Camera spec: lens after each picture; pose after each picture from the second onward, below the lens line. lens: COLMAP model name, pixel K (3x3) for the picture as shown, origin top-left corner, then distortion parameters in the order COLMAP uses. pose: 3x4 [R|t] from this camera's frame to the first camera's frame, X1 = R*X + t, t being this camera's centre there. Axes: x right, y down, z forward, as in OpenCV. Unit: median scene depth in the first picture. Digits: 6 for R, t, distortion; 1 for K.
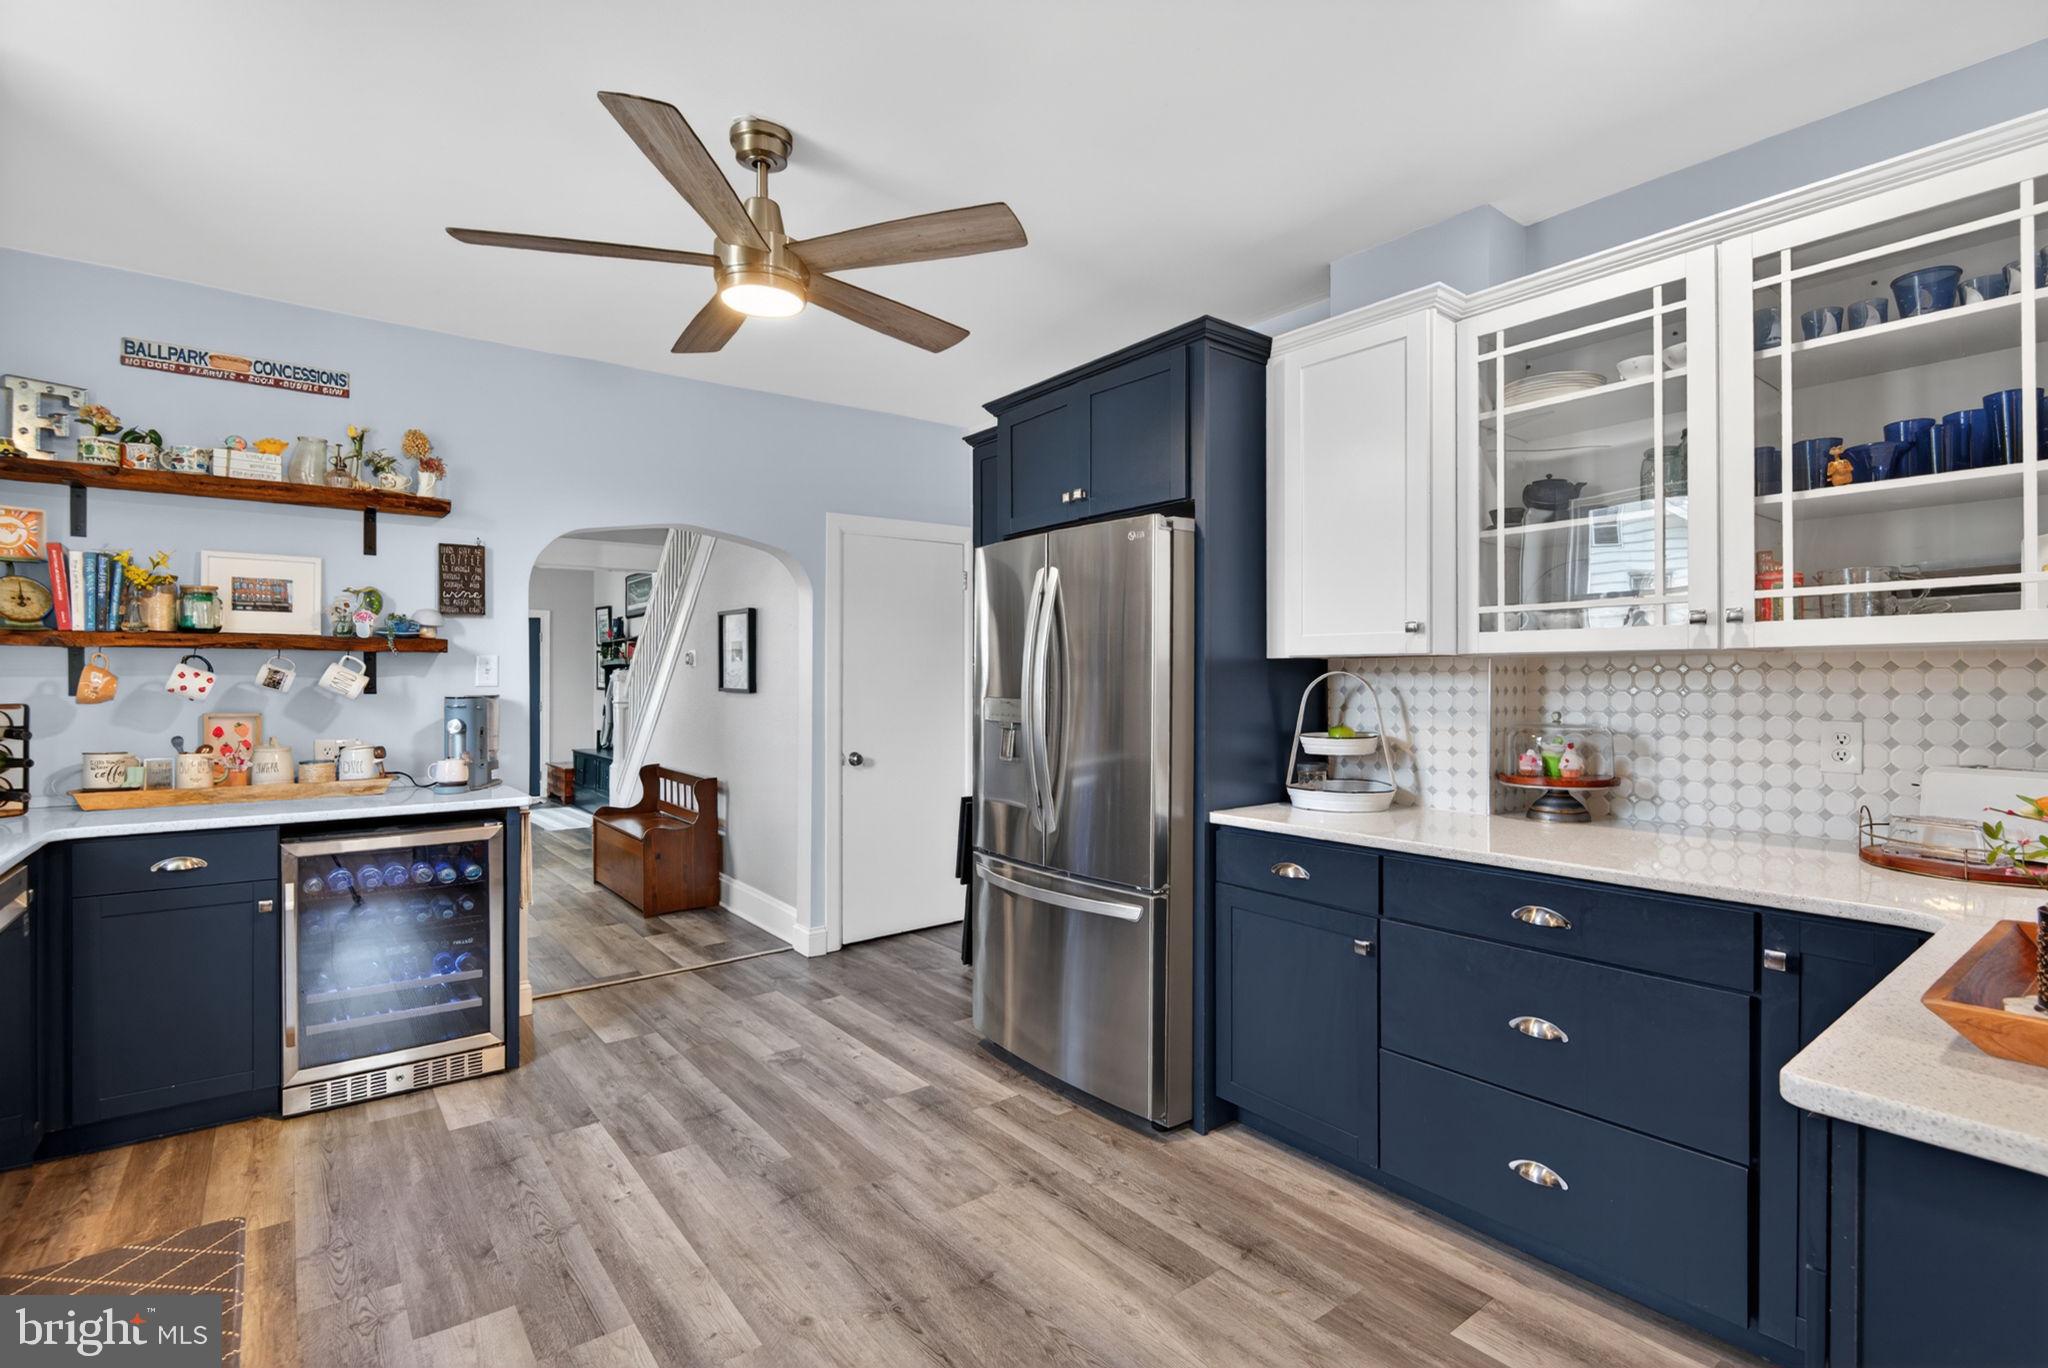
lens RADIAL K [[972.1, 0, 1033.4], [0, 972.1, 680.6], [0, 0, 1]] dist [-0.004760, -0.004013]
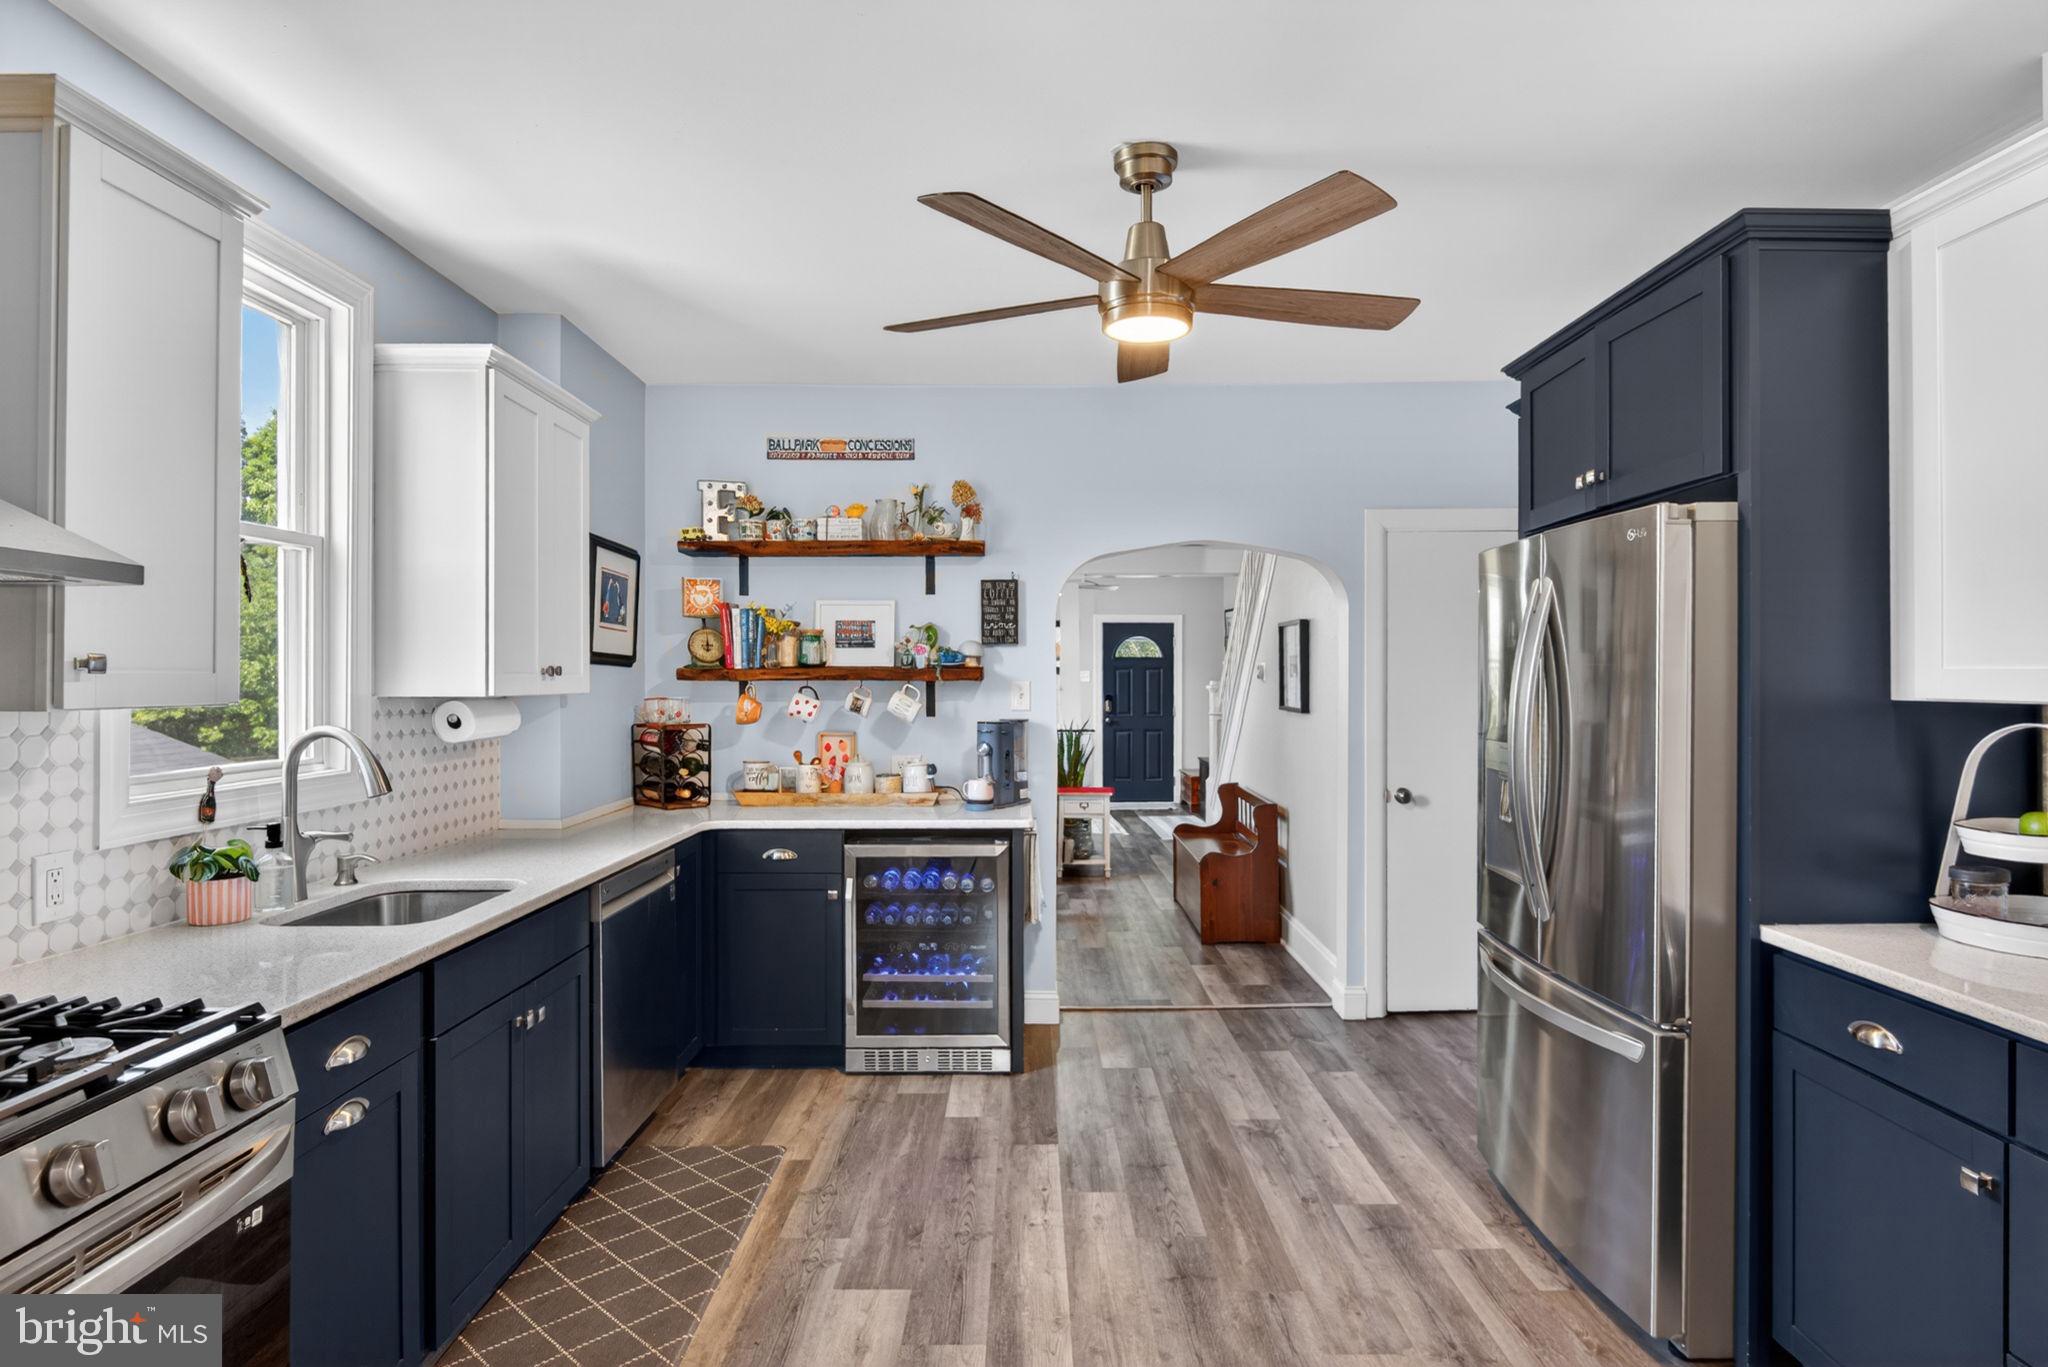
lens RADIAL K [[1100.9, 0, 1014.0], [0, 1100.9, 674.5], [0, 0, 1]] dist [0.002623, -0.006492]
pose [[0.783392, -0.002906, -0.621522, 0.256667], [0.003264, 0.999995, -0.000561, -0.045129], [0.621520, -0.001589, 0.783397, 0.059828]]
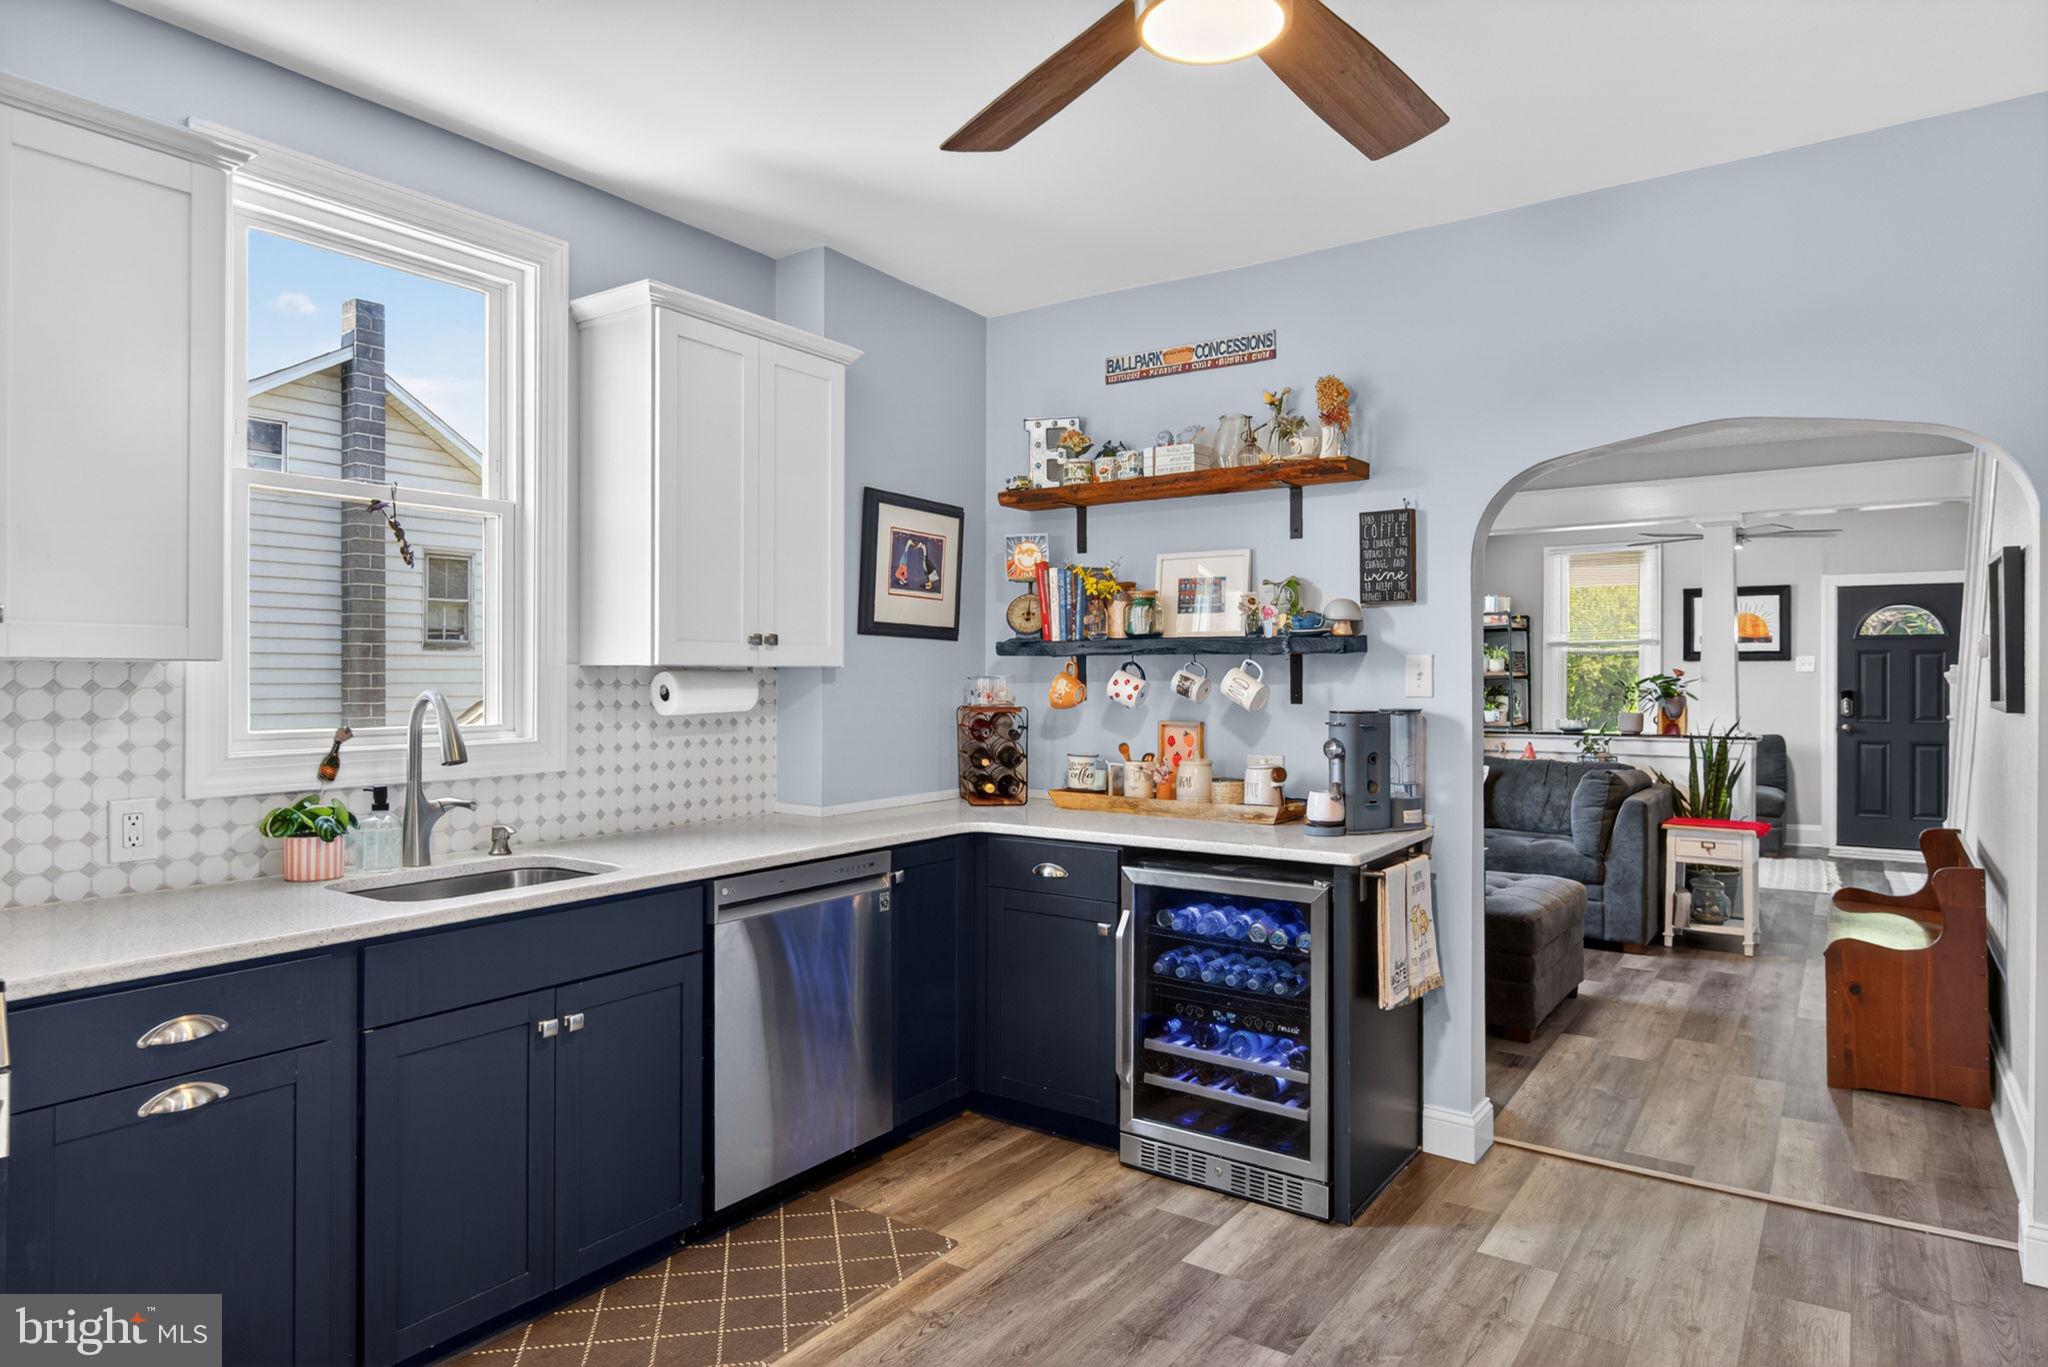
lens RADIAL K [[1184.9, 0, 1015.4], [0, 1184.9, 672.3], [0, 0, 1]] dist [0.003701, 0.000647]
pose [[0.286114, -0.000229, -0.958196, 0.298766], [0.000705, 1.000000, -0.000028, -0.018028], [0.958195, -0.000667, 0.286114, 0.614390]]
